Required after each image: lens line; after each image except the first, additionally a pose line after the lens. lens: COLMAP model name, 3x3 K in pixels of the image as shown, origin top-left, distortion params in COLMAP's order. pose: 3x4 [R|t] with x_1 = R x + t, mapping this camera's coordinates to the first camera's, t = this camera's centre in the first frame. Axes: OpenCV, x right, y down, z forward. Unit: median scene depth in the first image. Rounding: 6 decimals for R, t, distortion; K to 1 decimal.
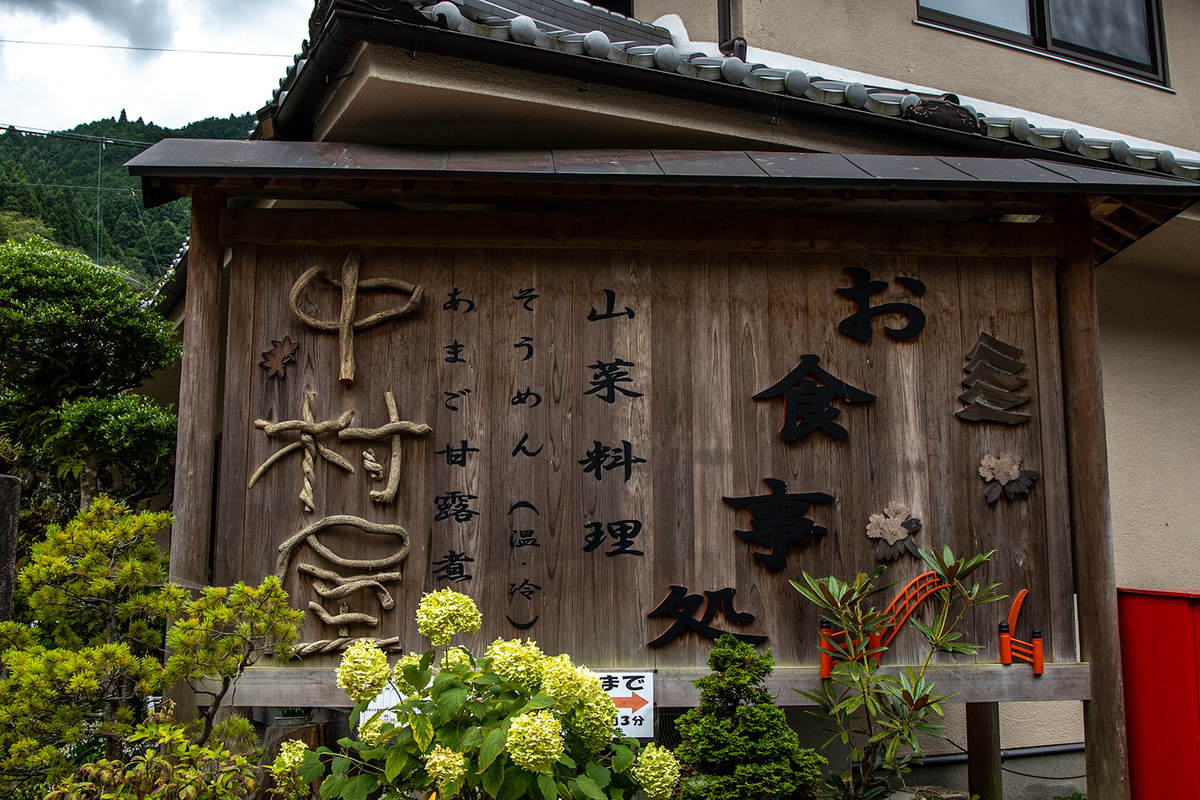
lens RADIAL K [[1385.9, 0, 600.0], [0, 1385.9, 400.0], [0, 0, 1]] dist [-0.079475, 0.001570]
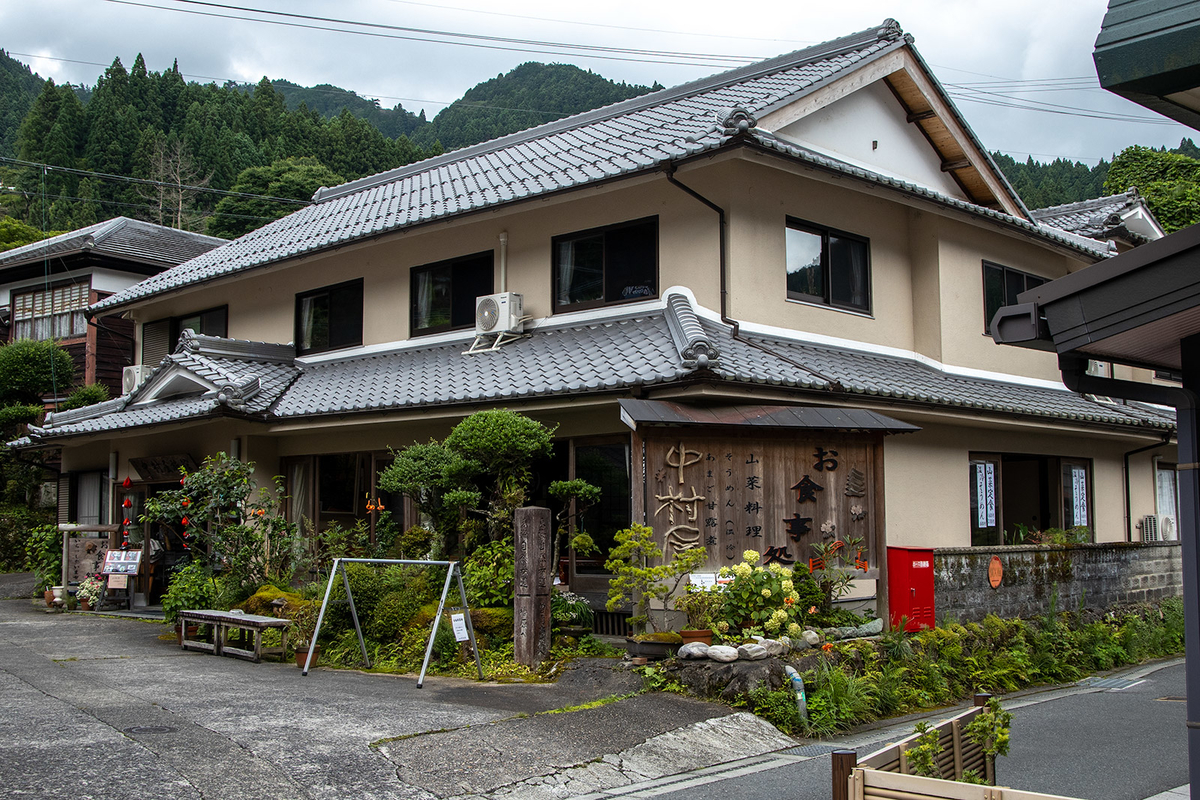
lens RADIAL K [[1385.9, 0, 600.0], [0, 1385.9, 400.0], [0, 0, 1]] dist [-0.079475, 0.001570]
pose [[0.945075, 0.032505, 0.325233, -1.395774], [-0.059988, 0.995390, 0.074834, -0.429863], [-0.321301, -0.090234, 0.942668, -1.929636]]
